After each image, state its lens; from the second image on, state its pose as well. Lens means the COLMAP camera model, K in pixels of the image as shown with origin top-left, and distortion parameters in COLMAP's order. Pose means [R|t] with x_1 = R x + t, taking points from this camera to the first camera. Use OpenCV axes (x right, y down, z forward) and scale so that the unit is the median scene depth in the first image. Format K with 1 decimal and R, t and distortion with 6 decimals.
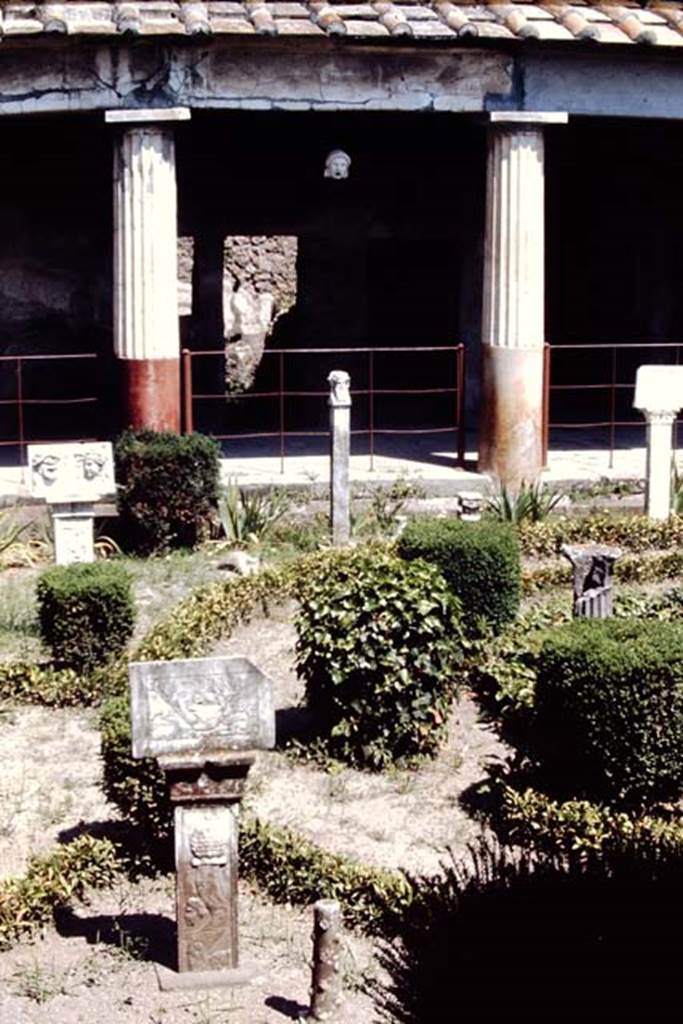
lens RADIAL K [[1700.1, 0, 341.5], [0, 1700.1, 512.0], [0, 0, 1]] dist [-0.303881, 0.078845]
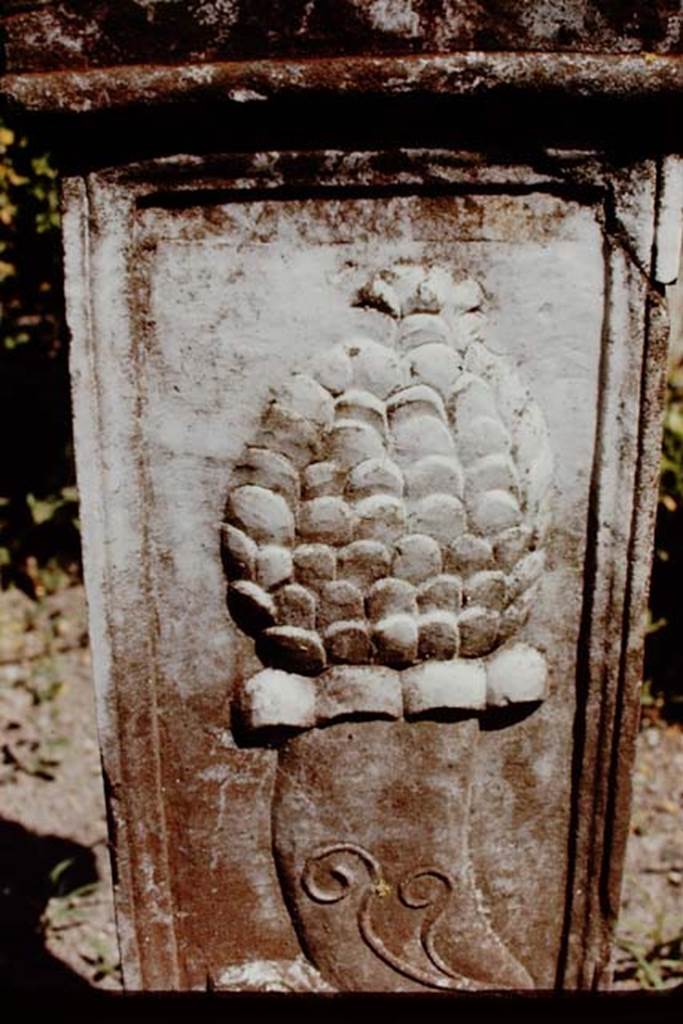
lens RADIAL K [[1700.1, 0, 341.5], [0, 1700.1, 512.0], [0, 0, 1]] dist [-0.303881, 0.078845]
pose [[0.997349, 0.017612, -0.070608, -0.065728], [0.002967, 0.959621, 0.281279, 0.145053], [0.072711, -0.280743, 0.957025, 0.785770]]
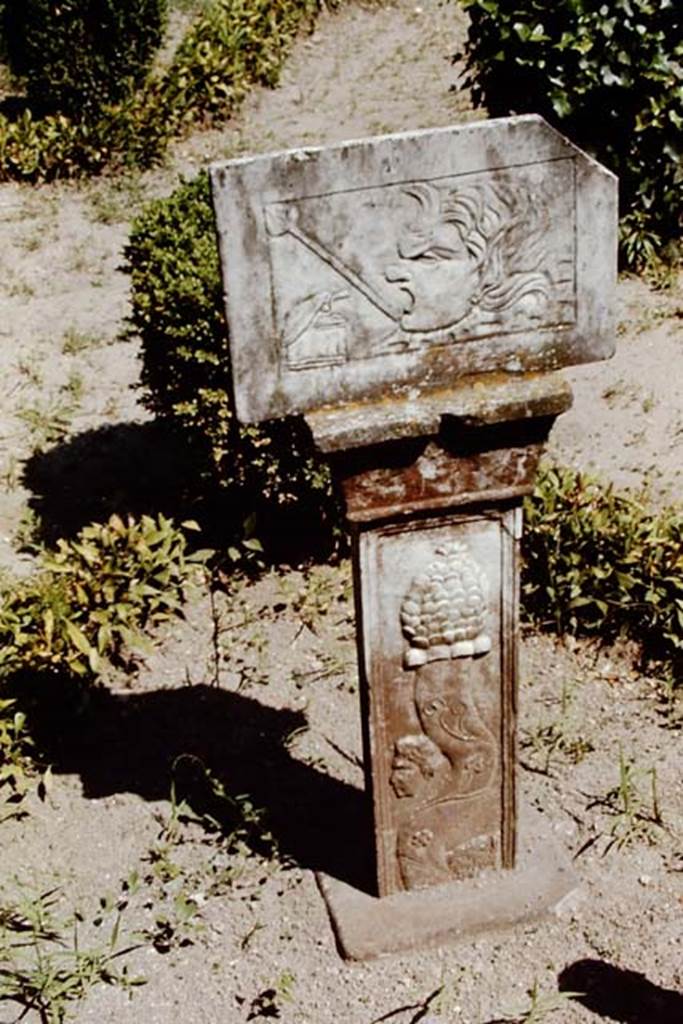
lens RADIAL K [[1700.1, 0, 341.5], [0, 1700.1, 512.0], [0, 0, 1]] dist [-0.303881, 0.078845]
pose [[0.998126, -0.058031, -0.019403, -0.082842], [0.061131, 0.931827, 0.357718, 0.031414], [-0.002679, -0.358234, 0.933628, 0.565398]]
